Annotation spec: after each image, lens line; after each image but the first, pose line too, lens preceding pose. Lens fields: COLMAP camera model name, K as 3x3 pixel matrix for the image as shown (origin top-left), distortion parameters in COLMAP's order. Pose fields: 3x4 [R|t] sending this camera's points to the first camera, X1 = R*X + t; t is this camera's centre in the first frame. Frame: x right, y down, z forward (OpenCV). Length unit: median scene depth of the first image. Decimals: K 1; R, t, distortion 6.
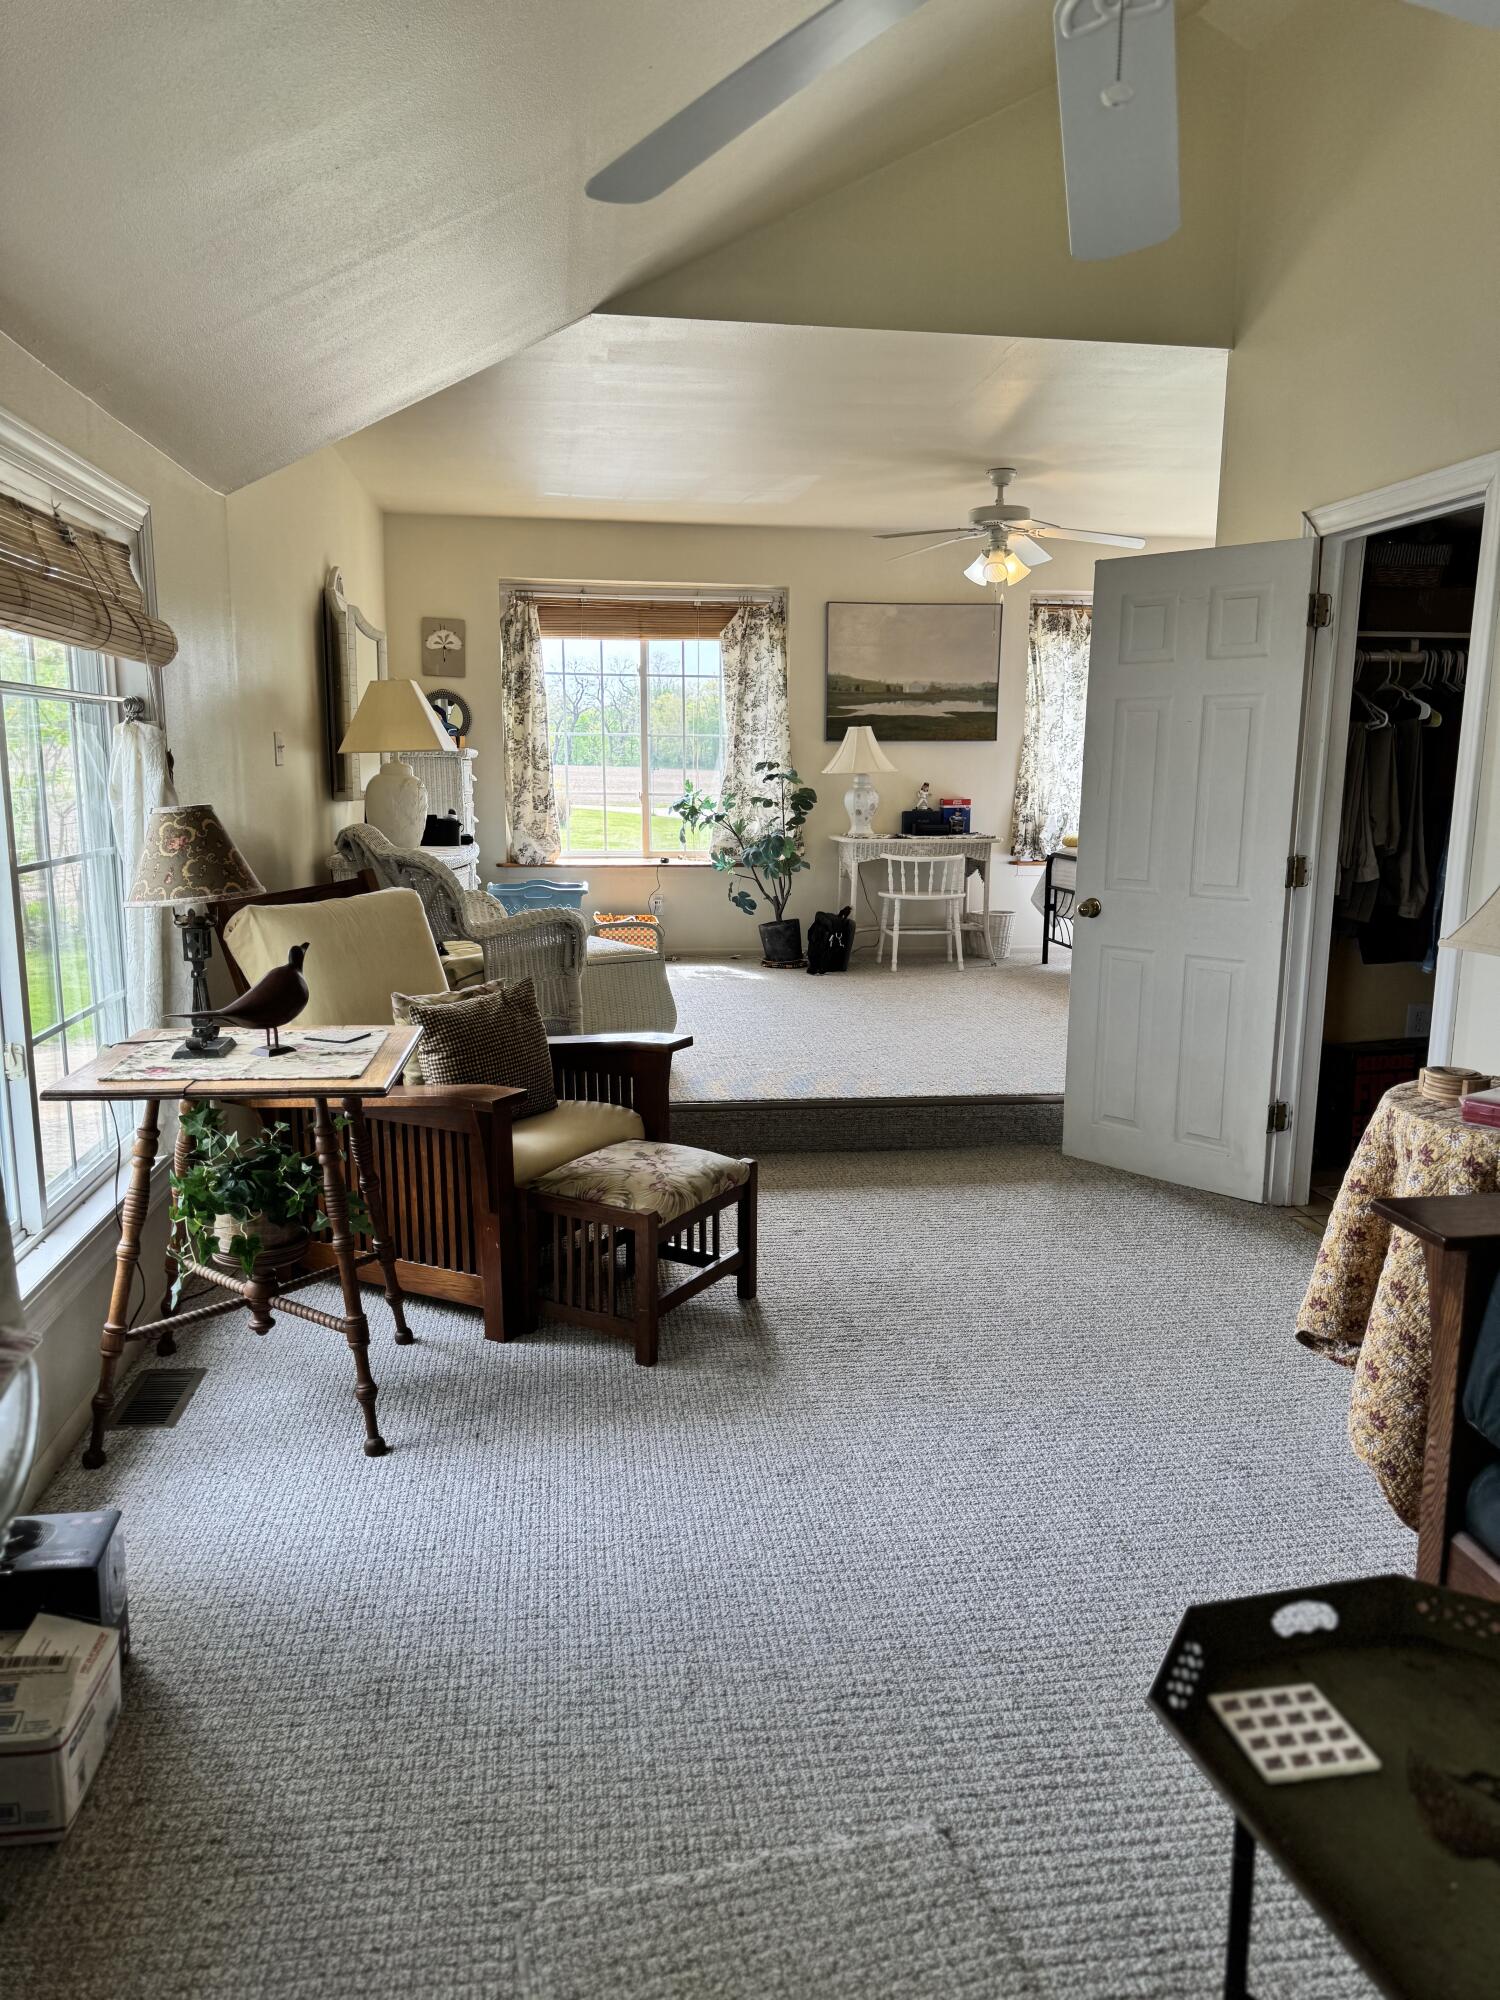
lens RADIAL K [[1397.5, 0, 751.5], [0, 1397.5, 1013.6], [0, 0, 1]] dist [0.143949, -0.292284]
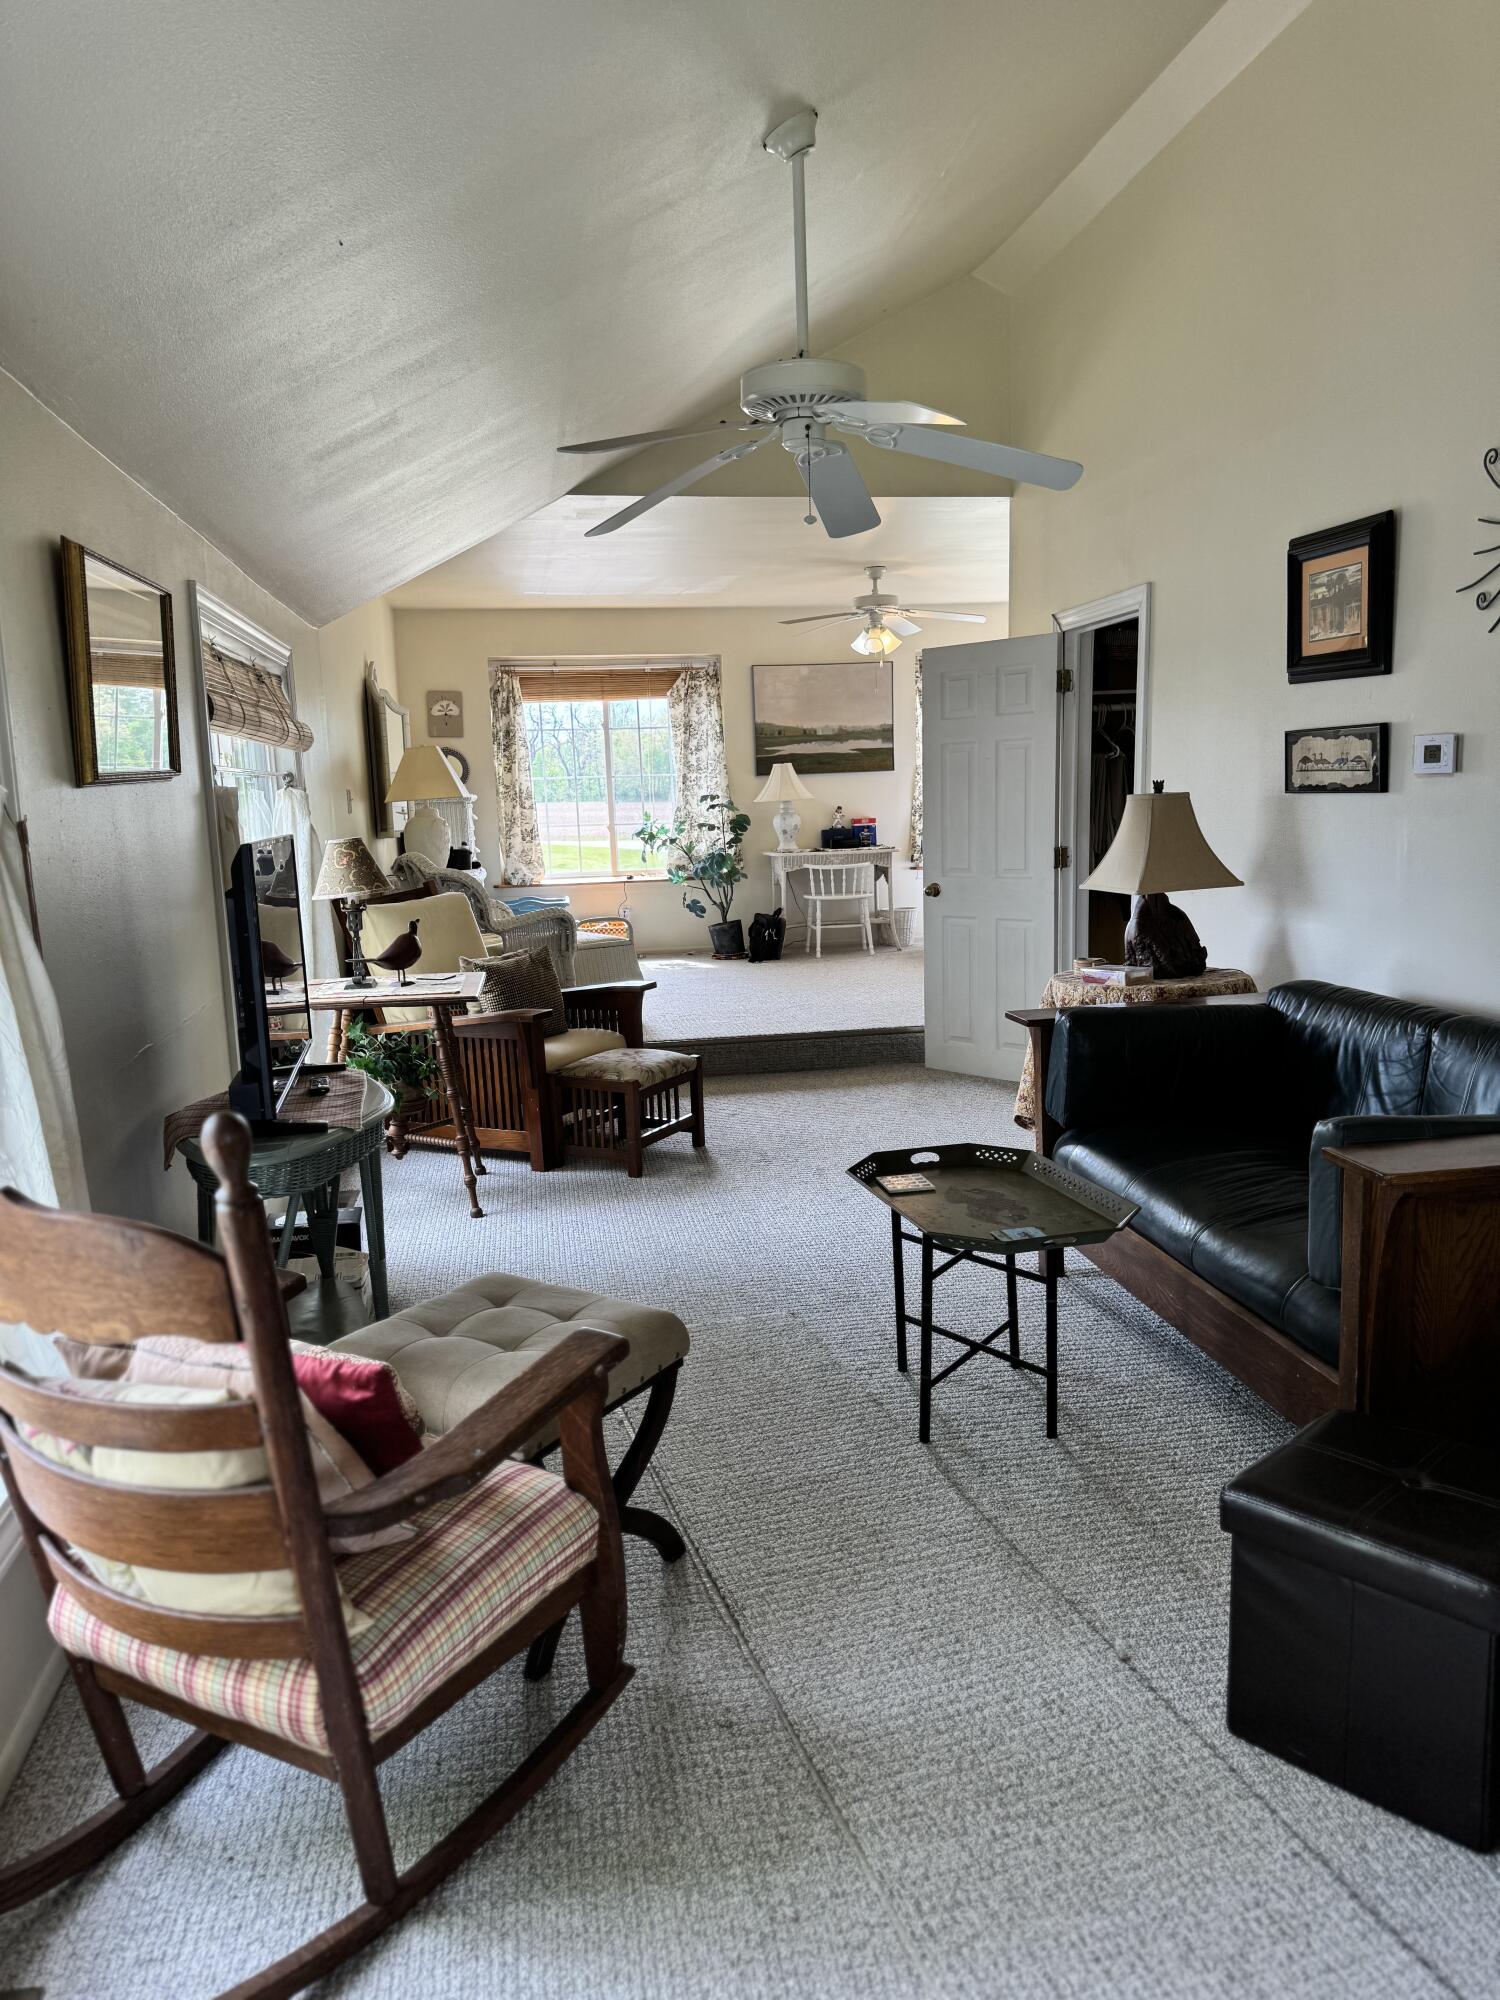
lens RADIAL K [[1402.0, 0, 750.2], [0, 1402.0, 1024.5], [0, 0, 1]] dist [0.052534, -0.047091]
pose [[0.998808, -0.043783, 0.021580, 0.011553], [0.044061, 0.998950, -0.012587, 0.041262], [-0.021006, 0.013523, 0.999688, -0.240121]]
